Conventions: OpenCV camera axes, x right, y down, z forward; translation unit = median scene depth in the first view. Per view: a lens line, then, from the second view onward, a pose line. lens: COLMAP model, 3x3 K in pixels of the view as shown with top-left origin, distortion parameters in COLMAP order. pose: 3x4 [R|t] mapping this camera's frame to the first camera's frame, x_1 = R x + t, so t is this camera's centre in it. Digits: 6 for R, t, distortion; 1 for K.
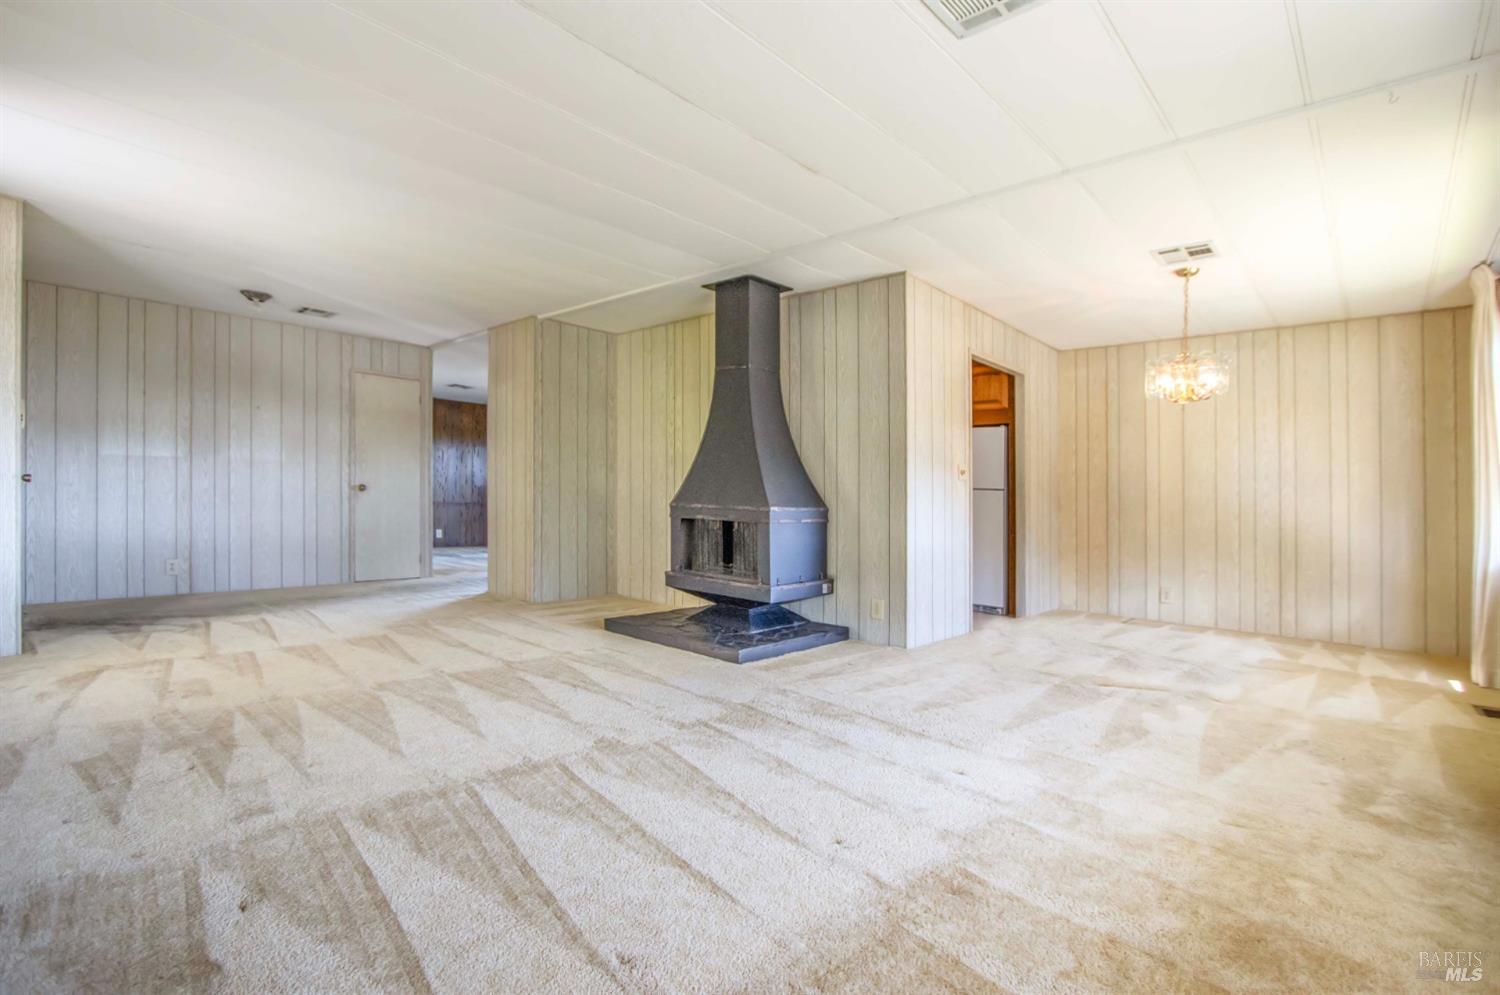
lens RADIAL K [[699.8, 0, 755.2], [0, 699.8, 494.2], [0, 0, 1]] dist [-0.001302, -0.001059]
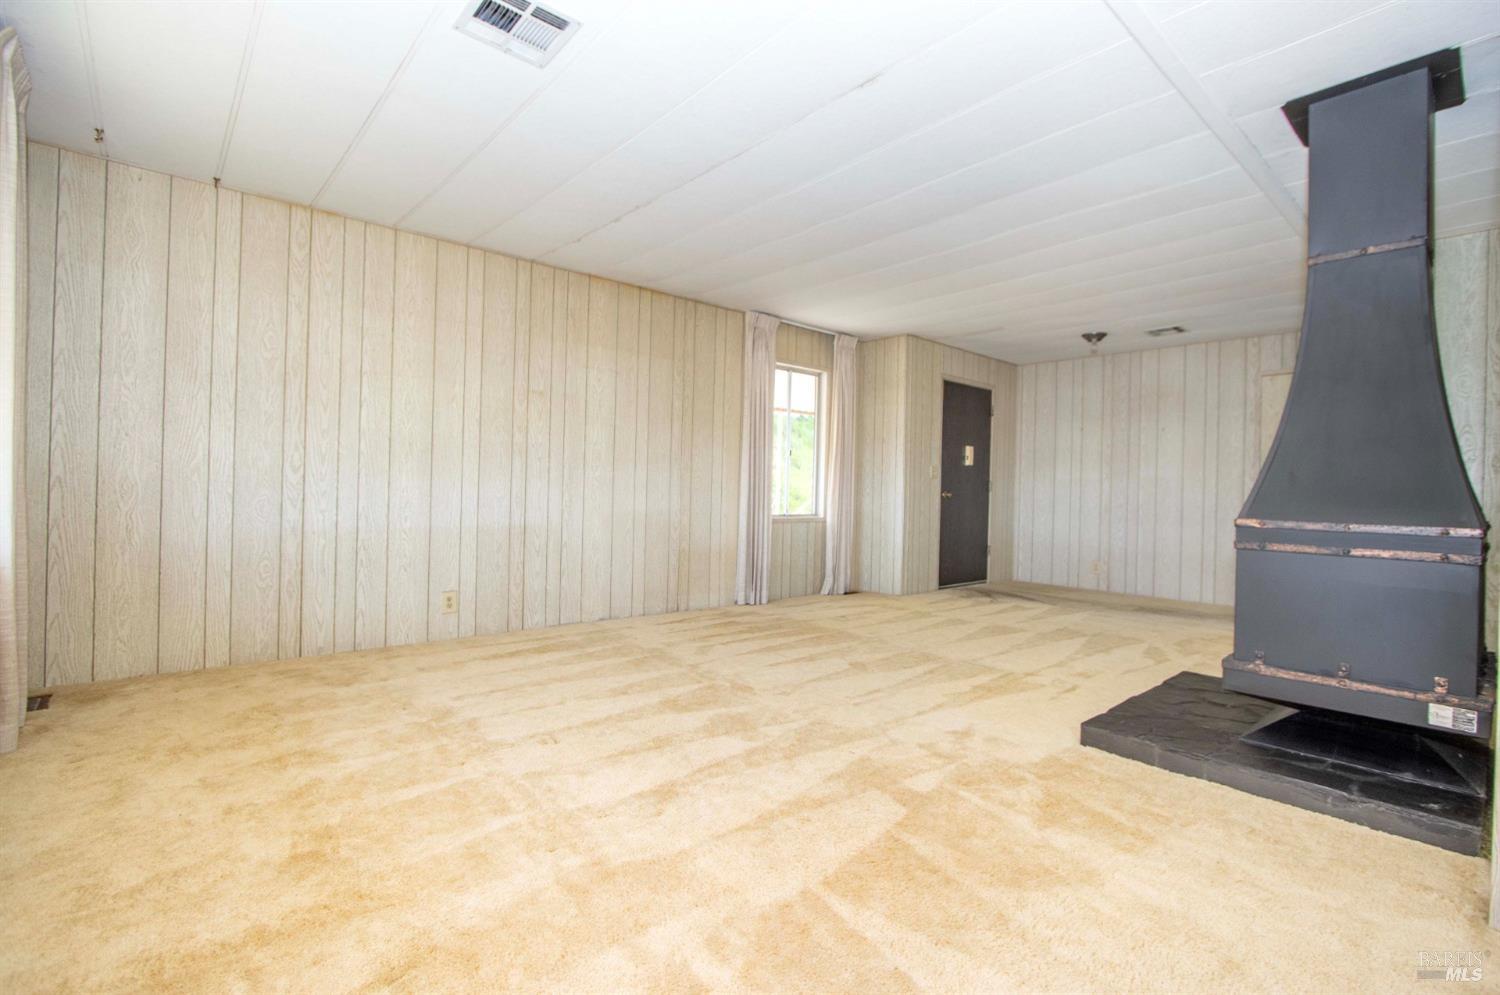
lens RADIAL K [[699.8, 0, 755.7], [0, 699.8, 487.9], [0, 0, 1]] dist [-0.001302, -0.001059]
pose [[-0.057406, -0.026611, -0.997996, 0.416315], [-0.022561, 0.999424, -0.025352, 0.008468], [0.998096, 0.021061, -0.057973, 0.450595]]
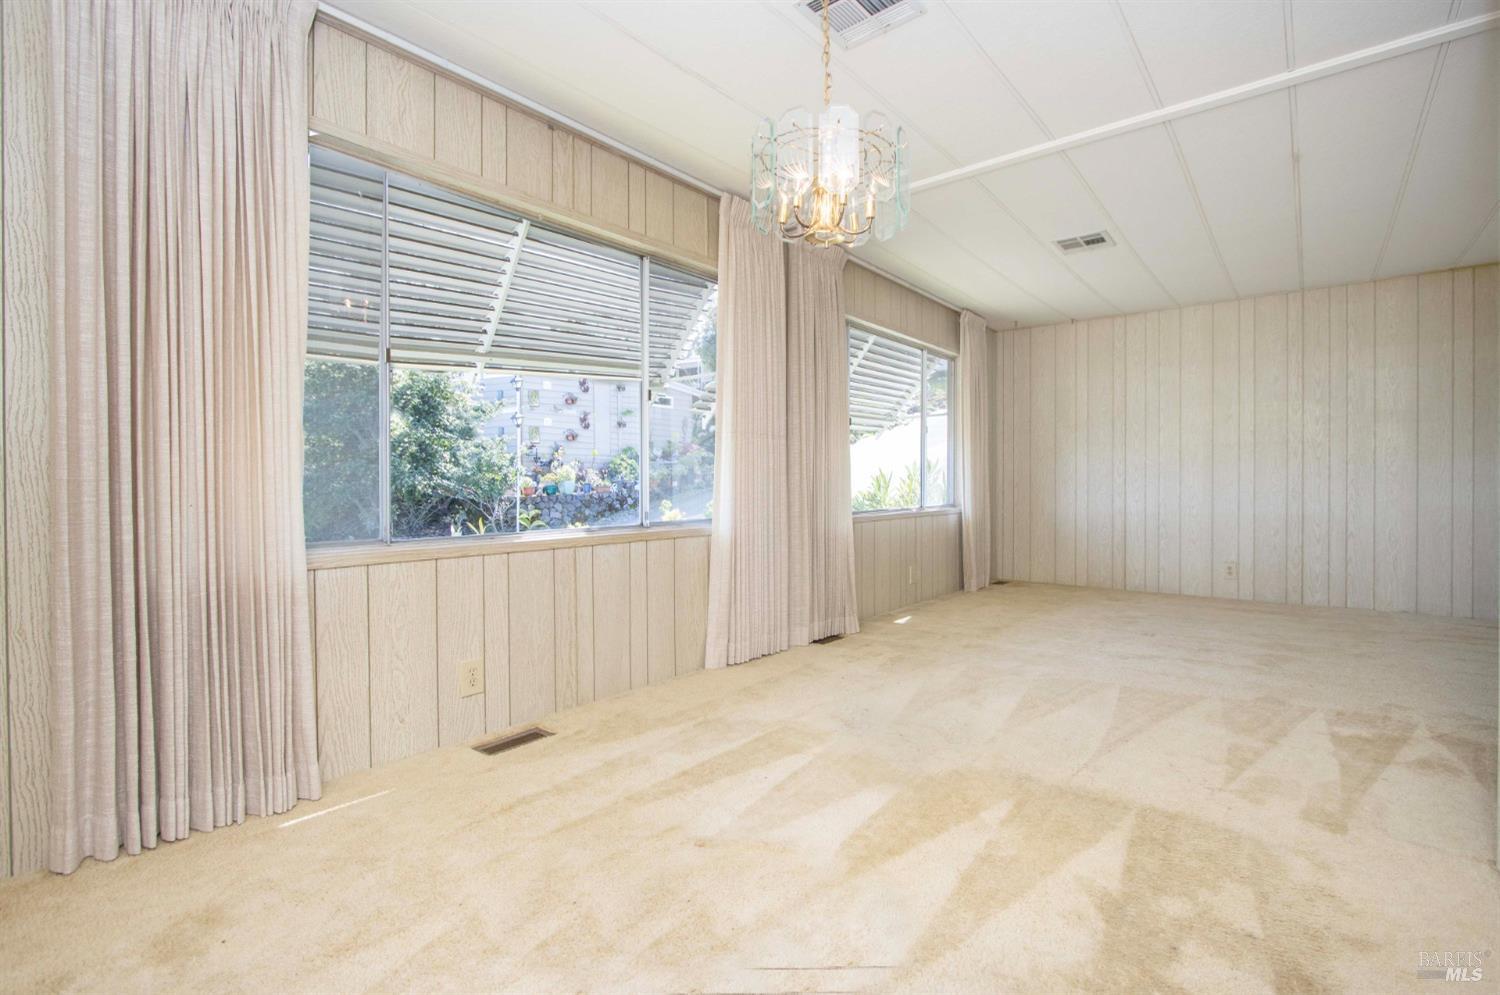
lens RADIAL K [[699.8, 0, 742.0], [0, 699.8, 501.3], [0, 0, 1]] dist [-0.001302, -0.001059]
pose [[-0.995003, -0.025437, -0.096546, 0.467733], [-0.027107, 0.999504, 0.016027, 0.022345], [0.096091, 0.018564, -0.995199, 0.957456]]
